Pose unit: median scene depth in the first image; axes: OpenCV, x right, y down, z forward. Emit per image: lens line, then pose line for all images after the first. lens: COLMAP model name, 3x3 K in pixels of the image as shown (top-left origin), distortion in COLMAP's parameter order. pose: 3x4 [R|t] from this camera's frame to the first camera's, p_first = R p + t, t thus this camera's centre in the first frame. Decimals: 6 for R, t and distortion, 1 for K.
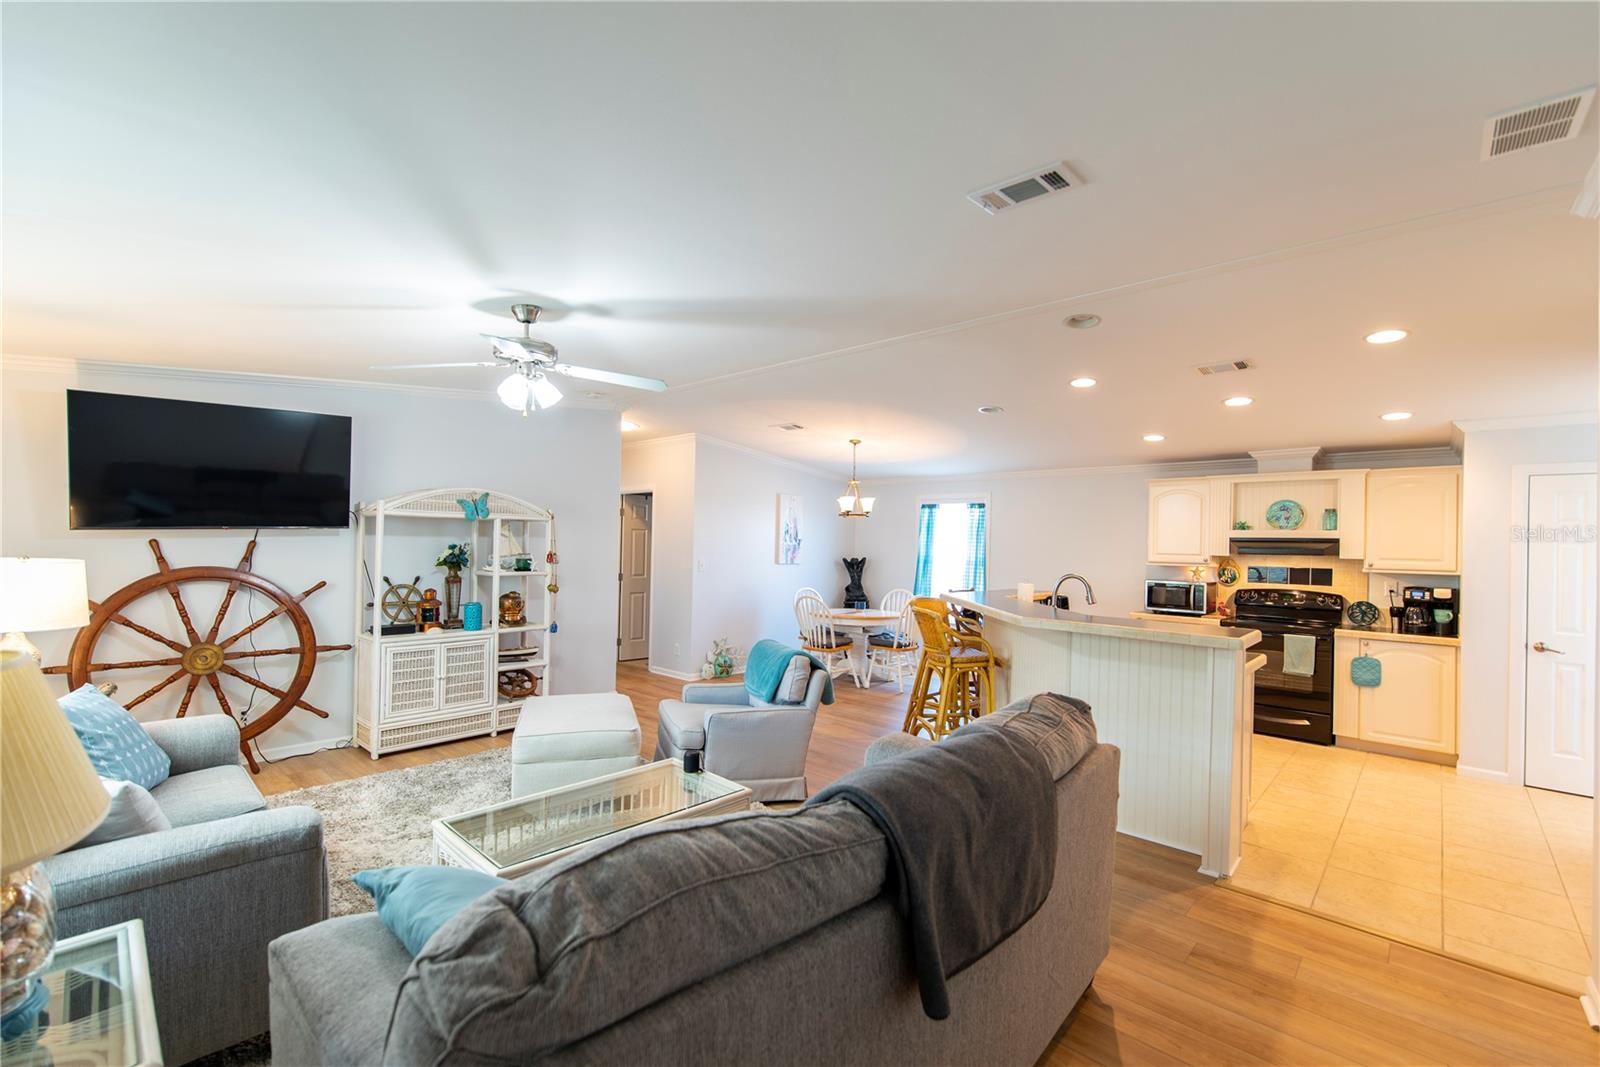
lens RADIAL K [[684.7, 0, 803.3], [0, 684.7, 538.4], [0, 0, 1]] dist [0.008139, -0.000060]
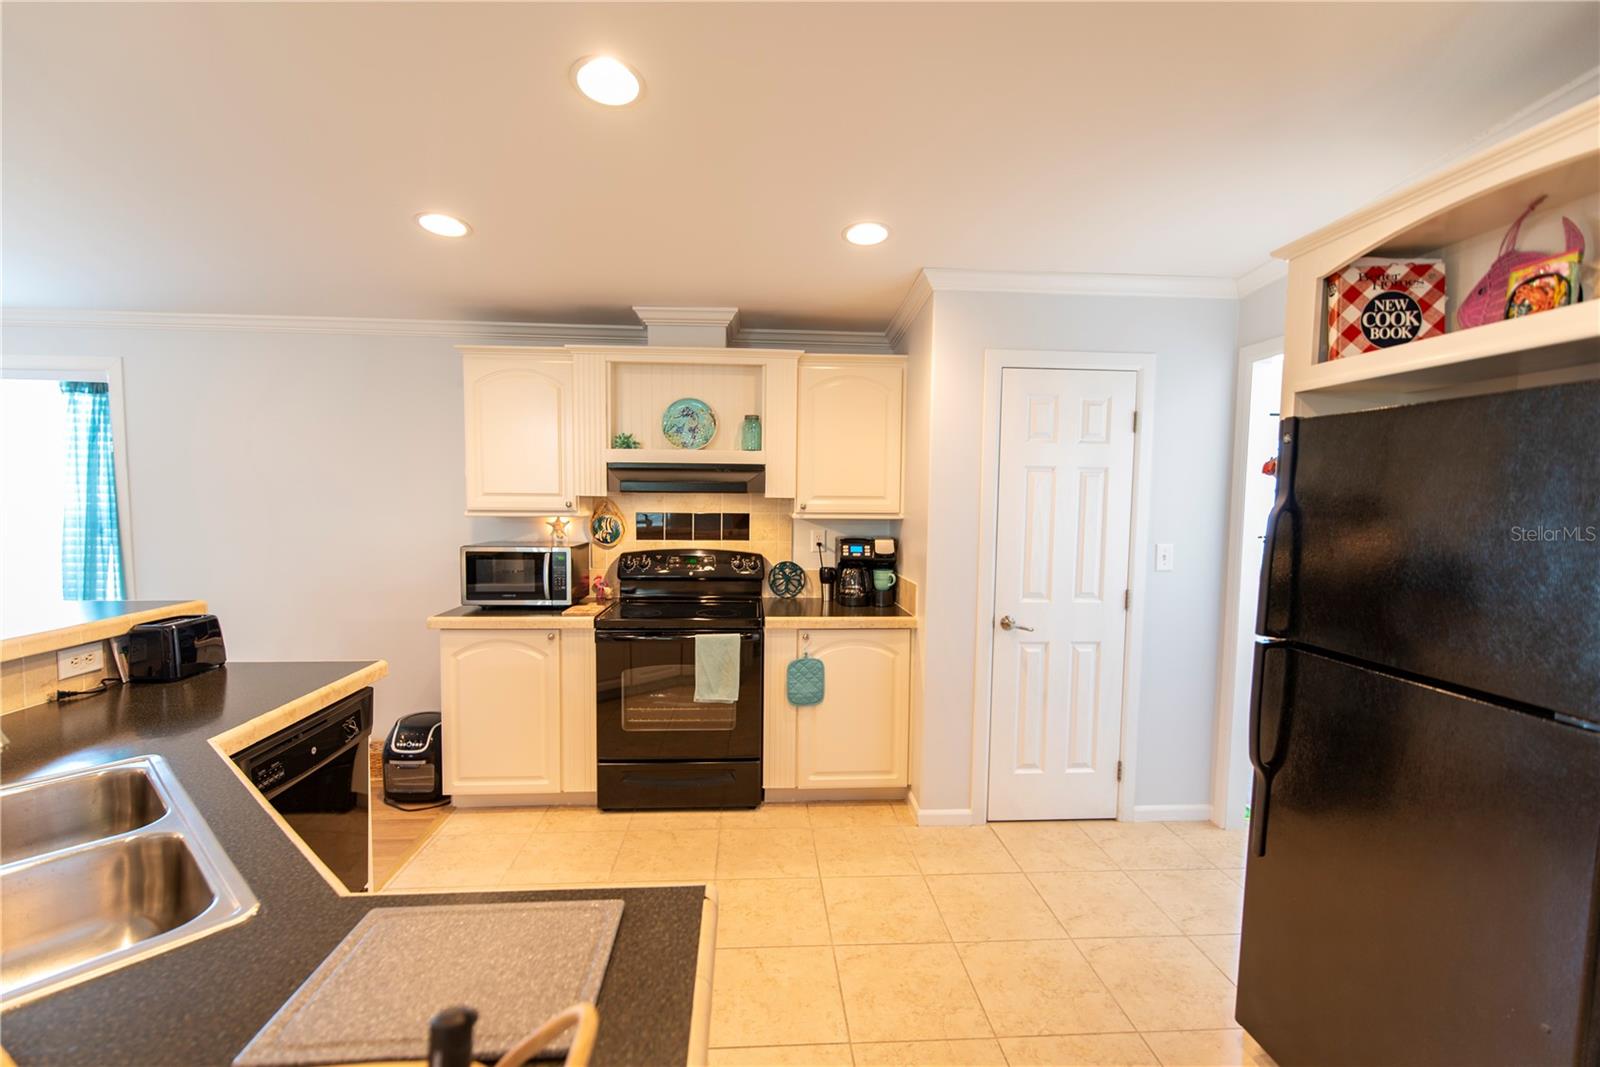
lens RADIAL K [[684.7, 0, 800.3], [0, 684.7, 538.3], [0, 0, 1]] dist [0.008139, -0.000060]
pose [[0.682703, -0.064427, 0.727851, 0.350751], [-0.000129, 0.996095, 0.088292, 0.011478], [-0.730696, -0.060371, 0.680028, 0.553092]]
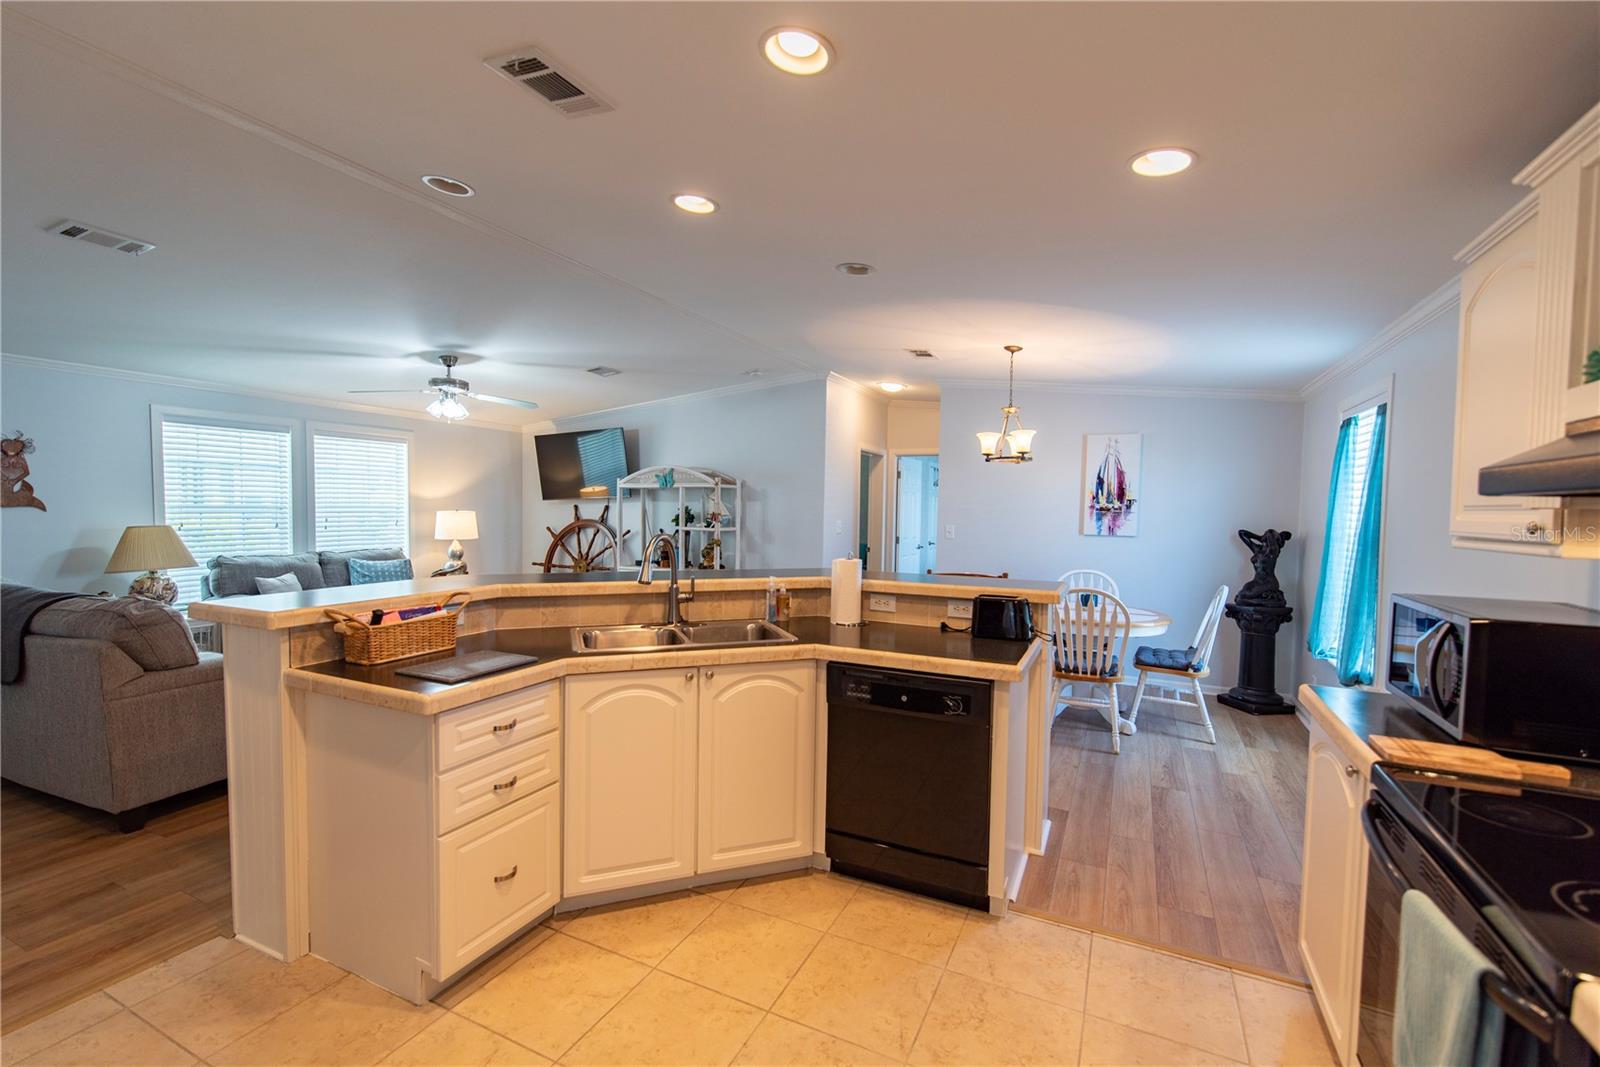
lens RADIAL K [[684.7, 0, 798.9], [0, 684.7, 539.0], [0, 0, 1]] dist [0.008139, -0.000060]
pose [[0.293247, 0.027493, -0.955641, 0.832558], [0.001073, 0.999576, 0.029086, 0.031335], [0.956036, -0.009555, 0.293094, 0.765304]]
